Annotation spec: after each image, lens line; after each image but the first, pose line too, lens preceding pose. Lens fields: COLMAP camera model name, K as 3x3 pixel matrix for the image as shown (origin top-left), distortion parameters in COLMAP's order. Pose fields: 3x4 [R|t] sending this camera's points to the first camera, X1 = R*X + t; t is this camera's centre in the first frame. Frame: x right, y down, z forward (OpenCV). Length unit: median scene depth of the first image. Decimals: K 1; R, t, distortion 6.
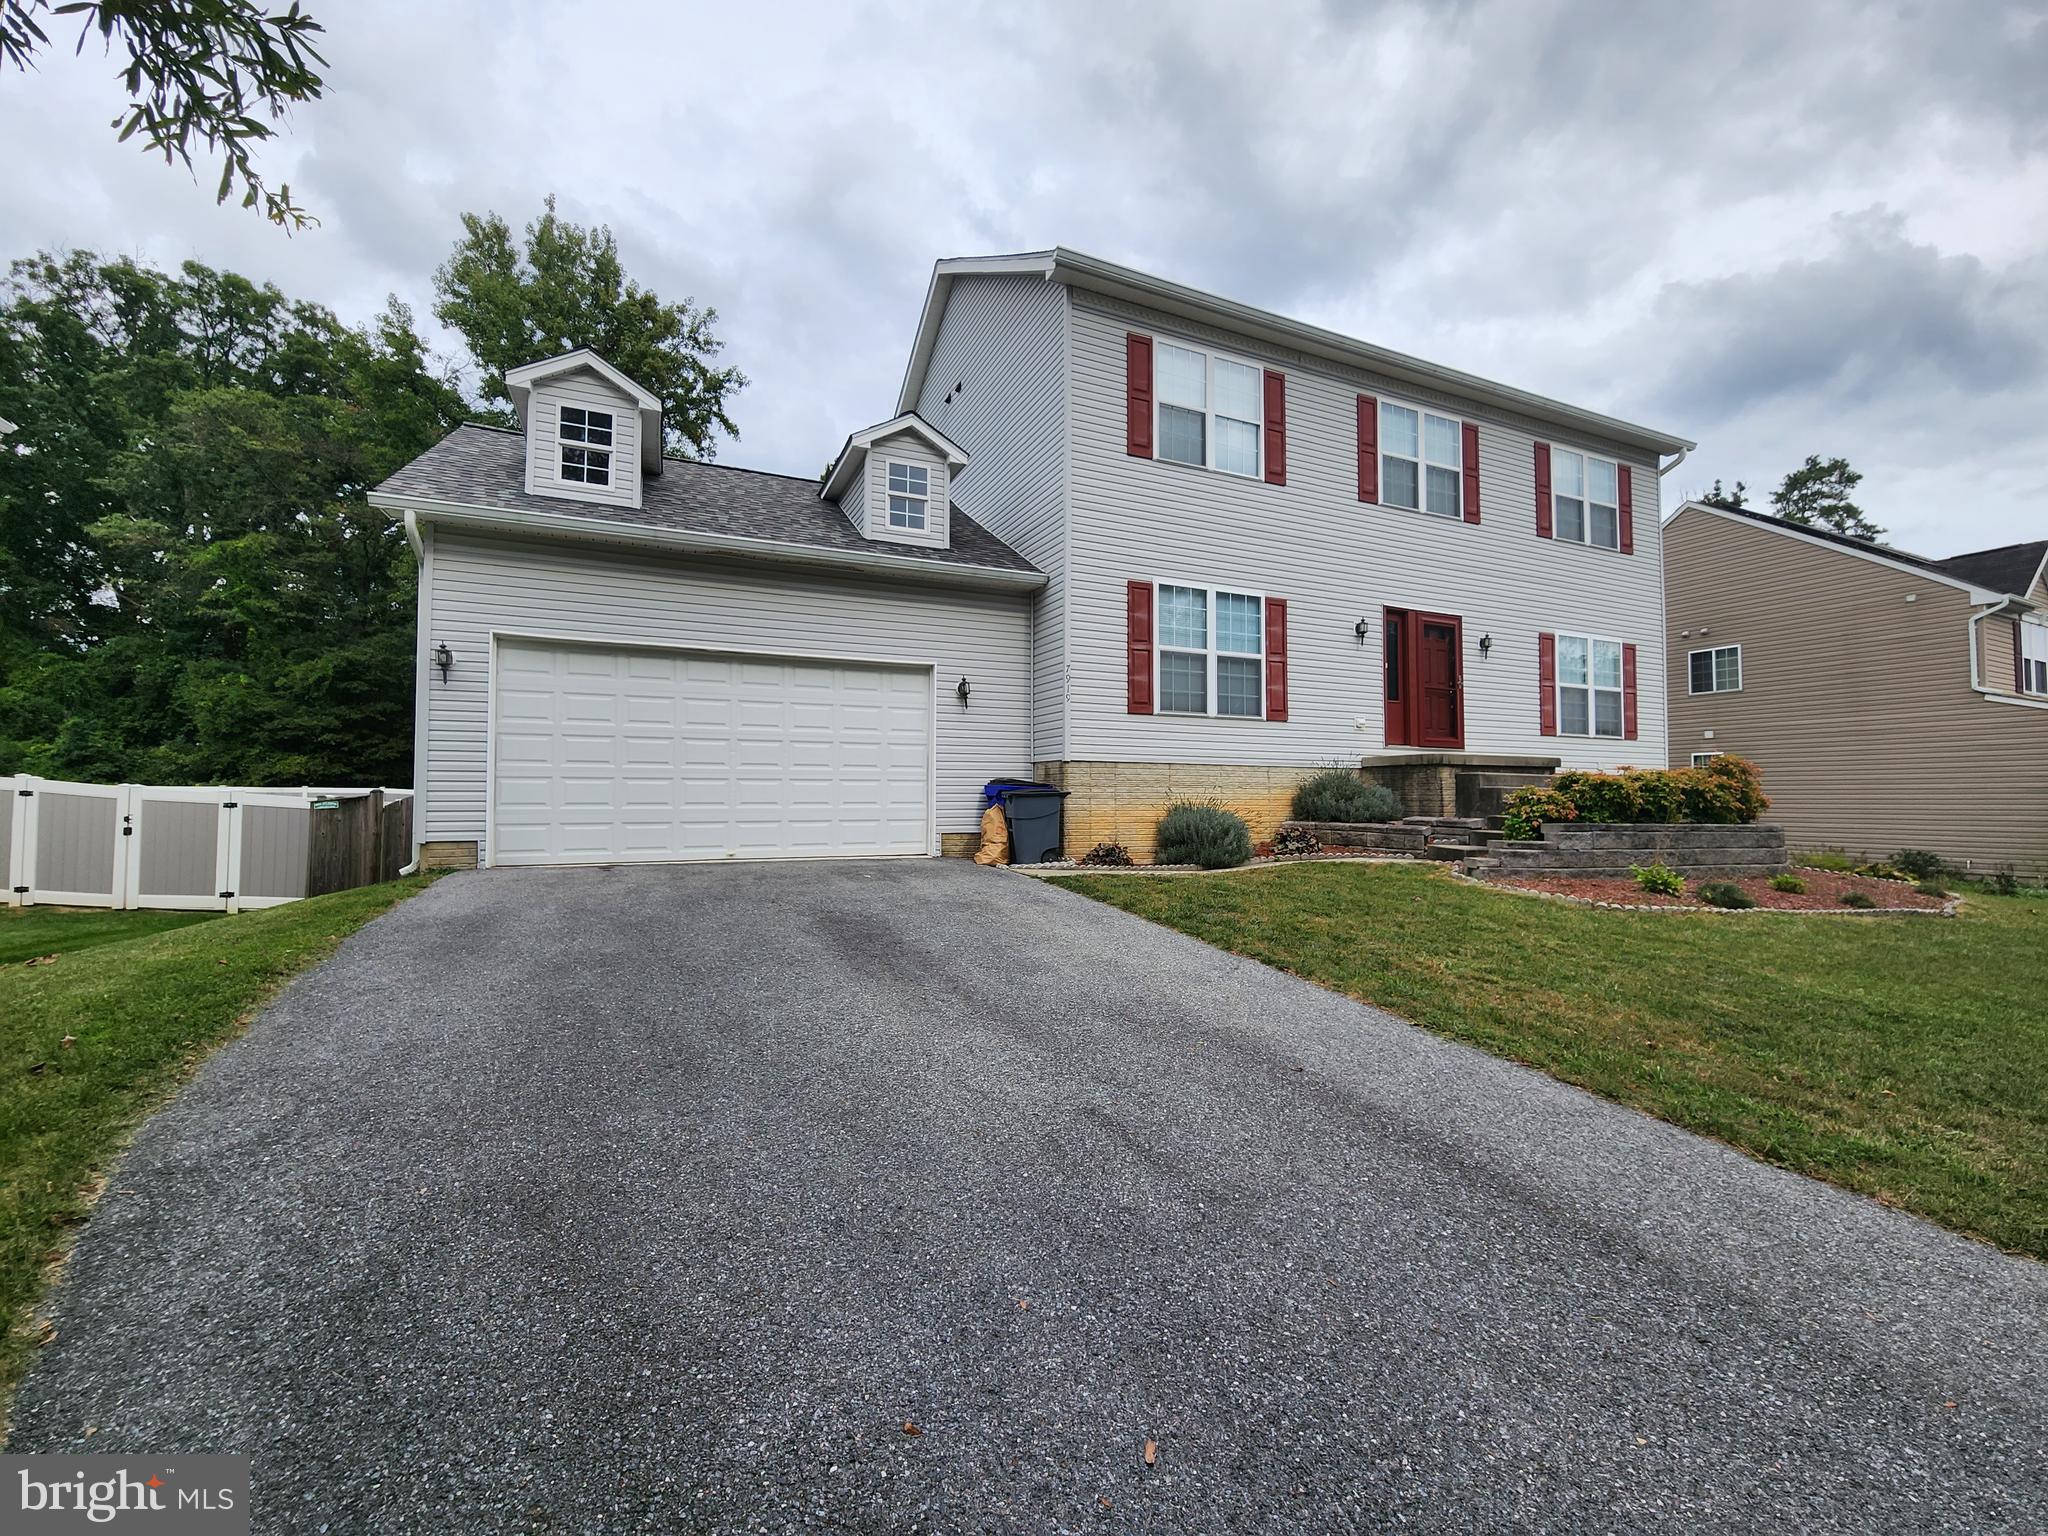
lens RADIAL K [[842.0, 0, 1024.3], [0, 842.0, 768.4], [0, 0, 1]] dist [-0.008012, -0.000392]
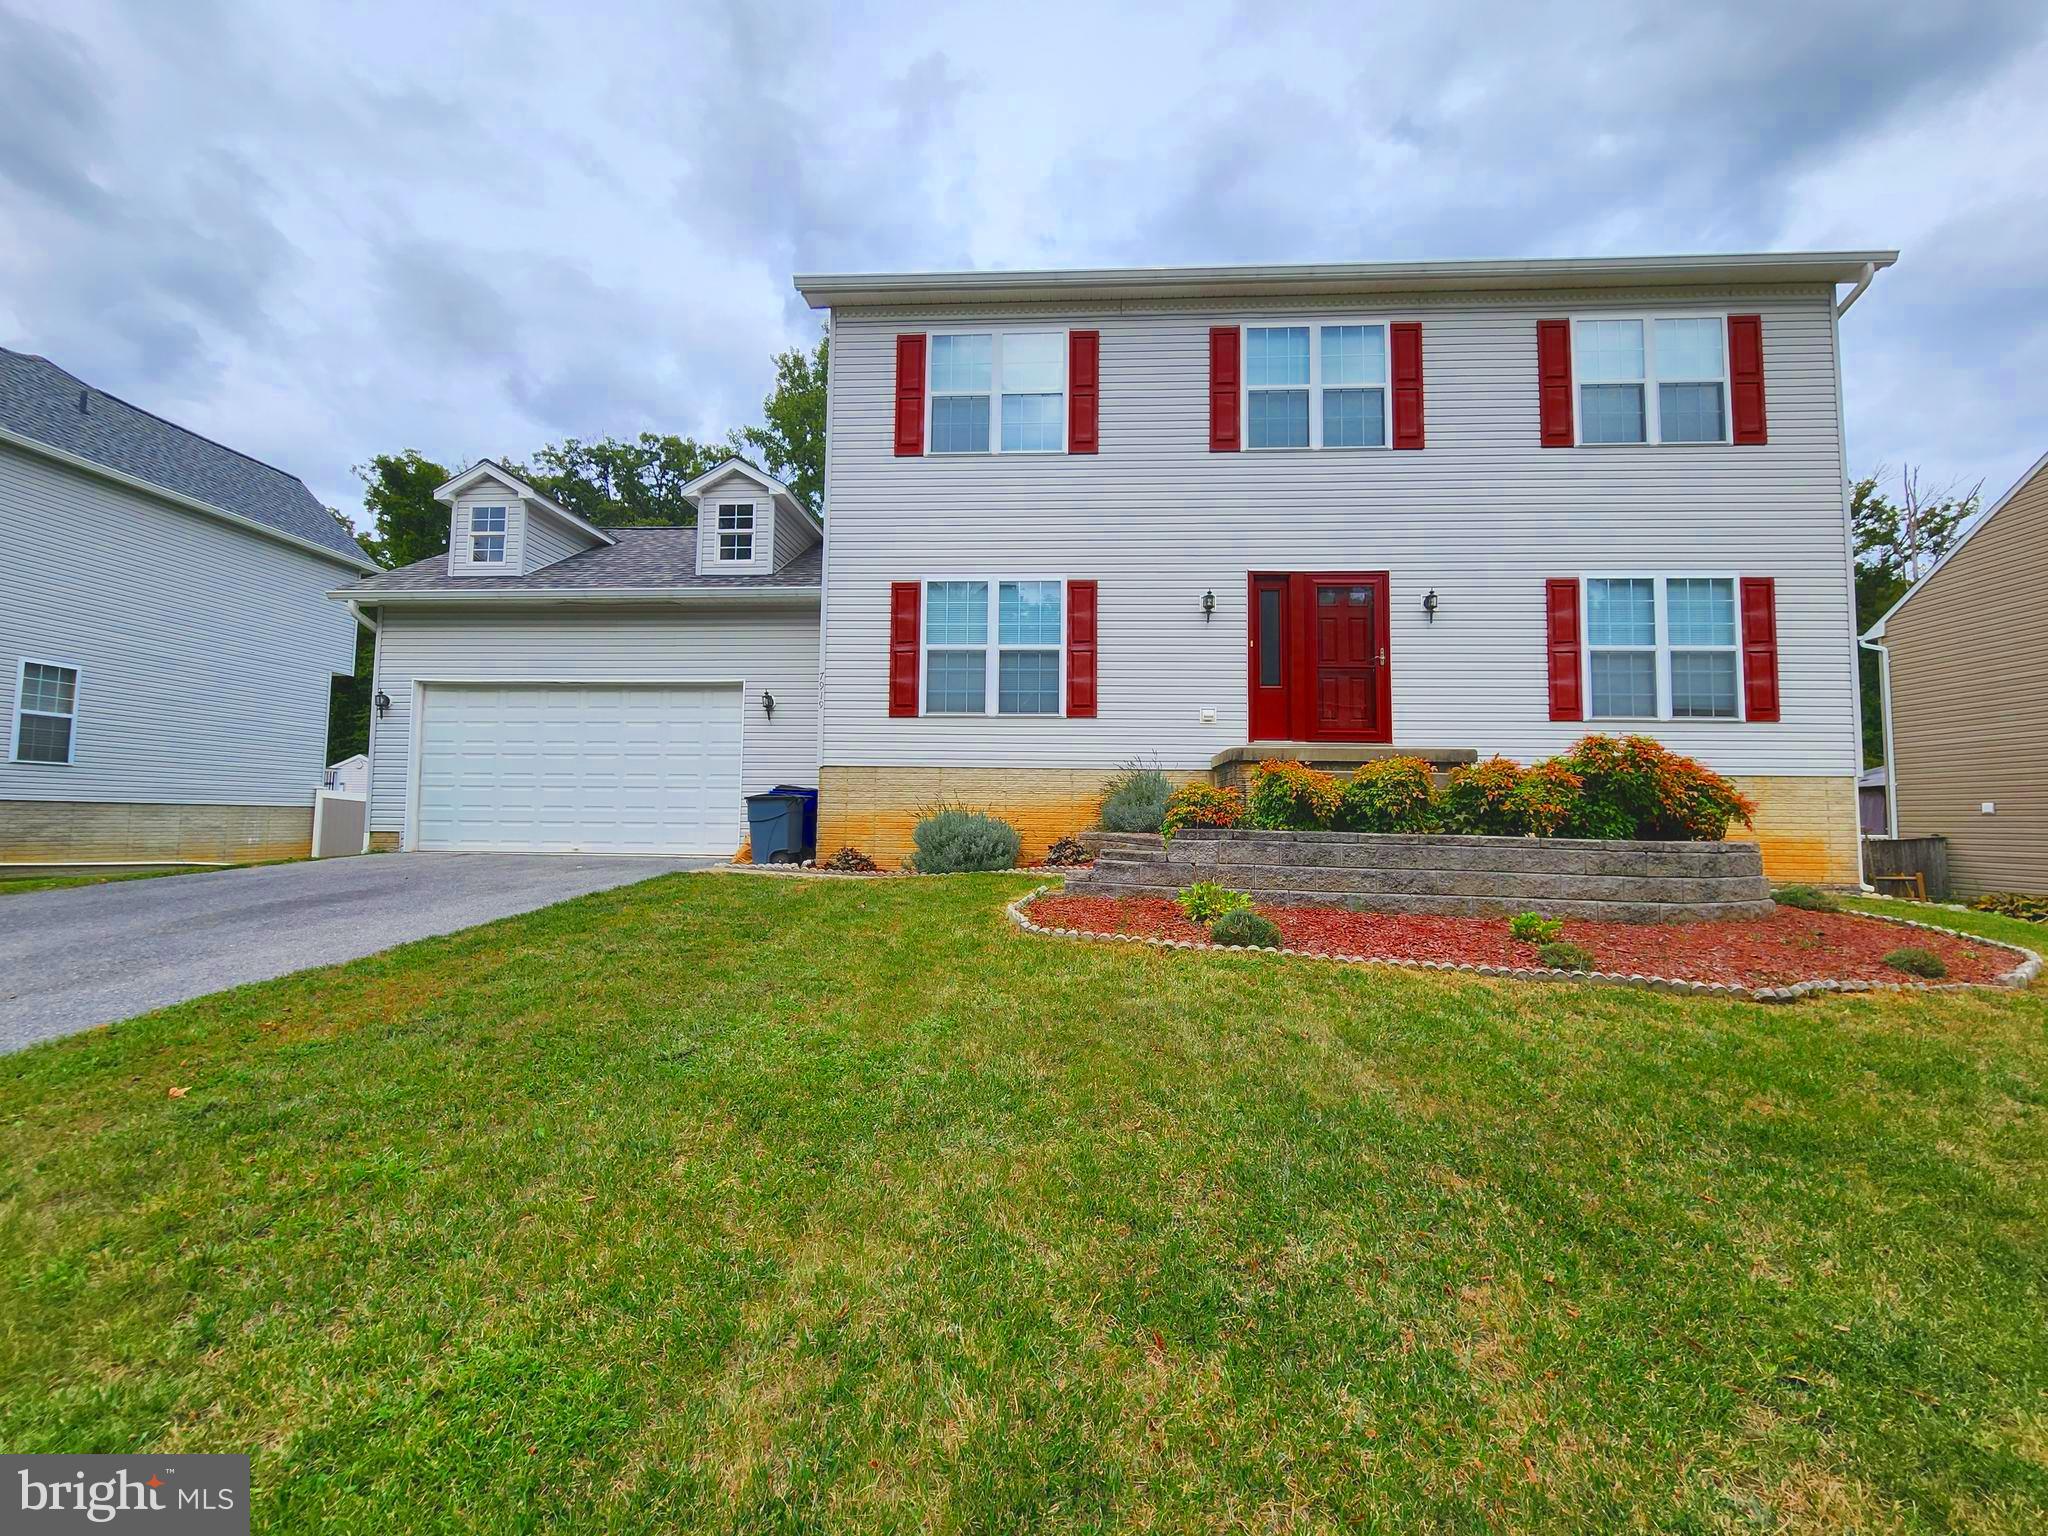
lens RADIAL K [[752.4, 0, 1025.8], [0, 752.4, 766.5], [0, 0, 1]] dist [0.000274, -0.000478]
pose [[0.892497, -0.018748, -0.450664, 0.603364], [0.009423, 0.999693, -0.022926, 0.013020], [0.450955, 0.016215, 0.892399, 0.263767]]
